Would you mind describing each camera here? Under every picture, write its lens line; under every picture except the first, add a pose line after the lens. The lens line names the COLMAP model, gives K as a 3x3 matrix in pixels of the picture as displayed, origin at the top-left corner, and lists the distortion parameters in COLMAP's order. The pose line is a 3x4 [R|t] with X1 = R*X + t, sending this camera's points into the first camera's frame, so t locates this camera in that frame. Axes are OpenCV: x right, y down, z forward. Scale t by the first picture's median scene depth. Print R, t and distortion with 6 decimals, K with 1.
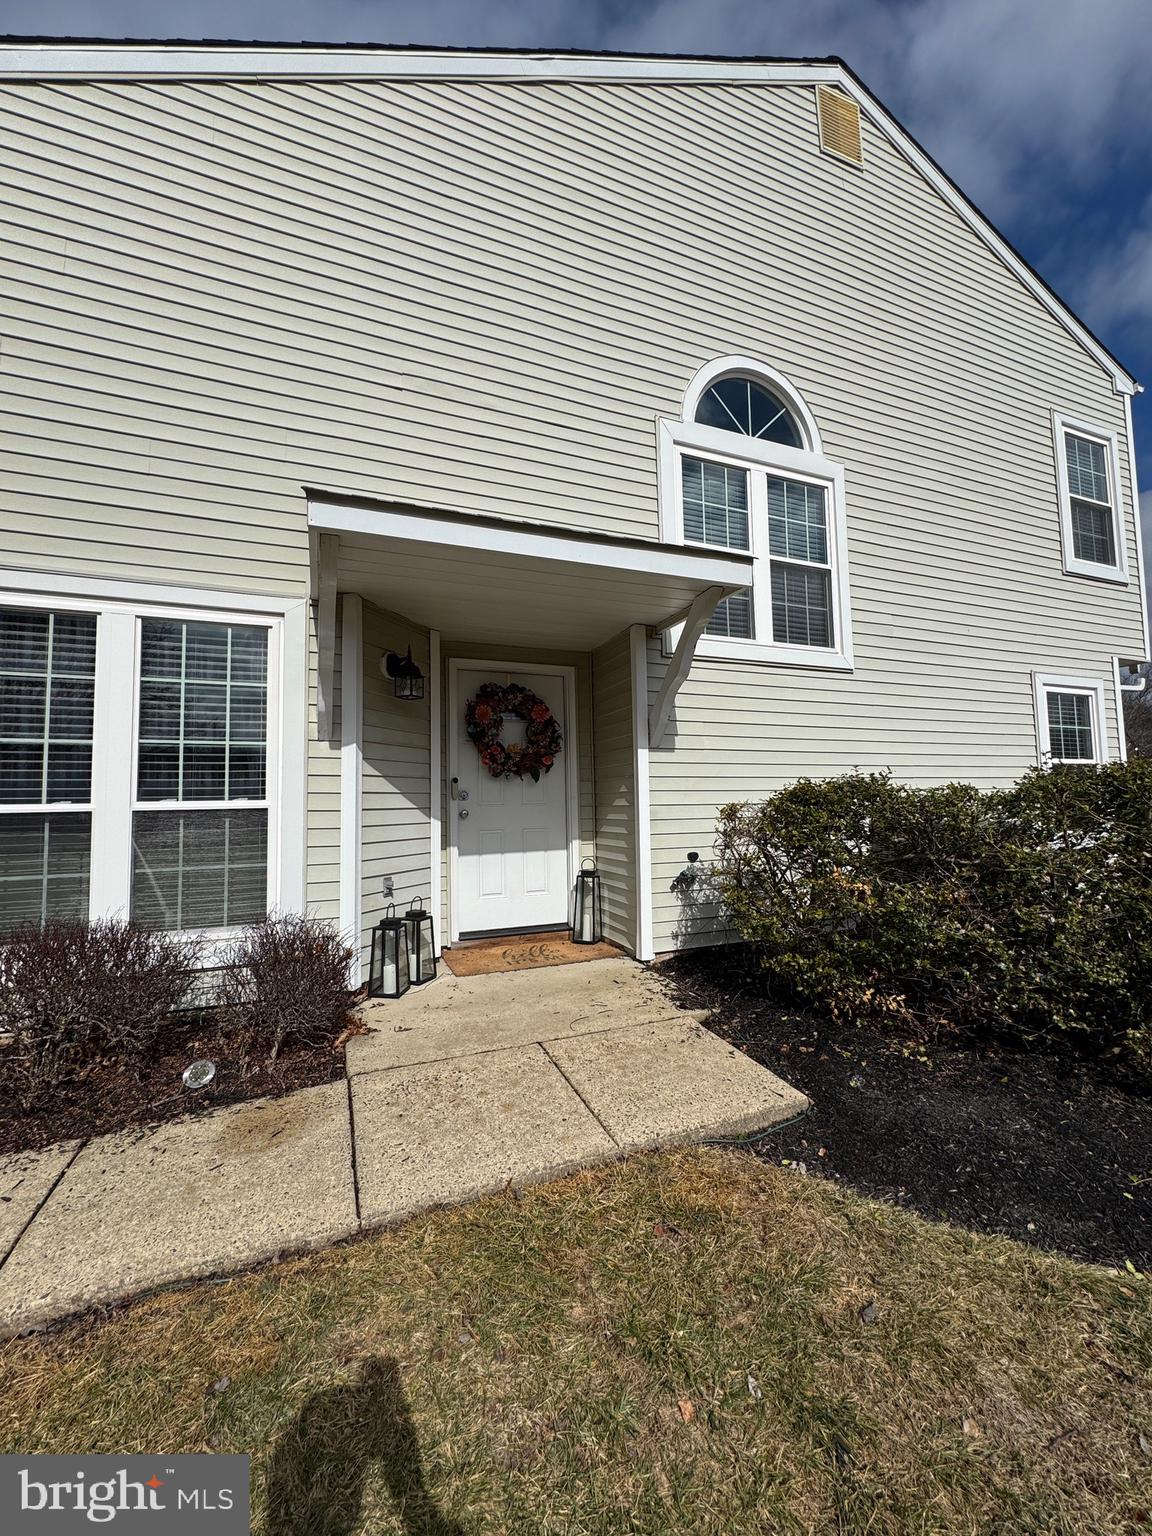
lens RADIAL K [[606.8, 0, 584.7], [0, 606.8, 773.6], [0, 0, 1]] dist [-0.000839, -0.000204]
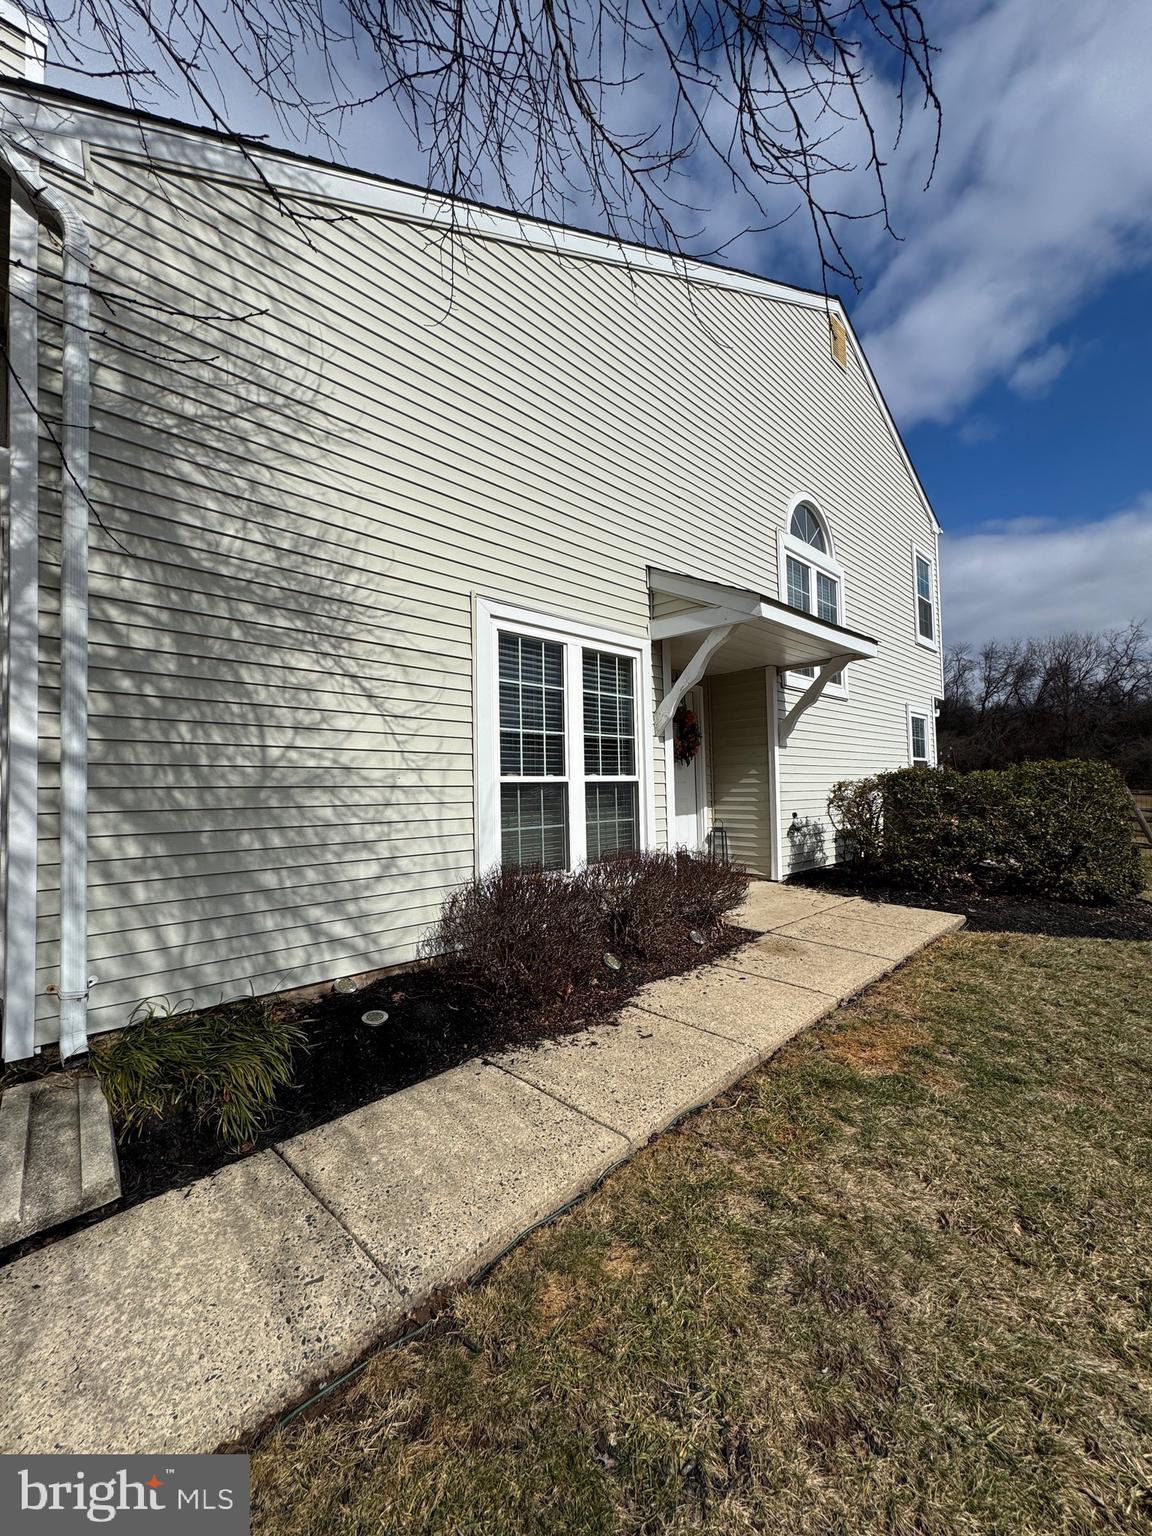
lens RADIAL K [[628.4, 0, 576.0], [0, 628.4, 768.0], [0, 0, 1]] dist [0.001581, -0.000019]
pose [[0.917716, 0.016781, 0.396883, -1.280086], [-0.023568, 0.999647, 0.012230, 0.009544], [-0.396538, -0.020577, 0.917788, -0.352395]]
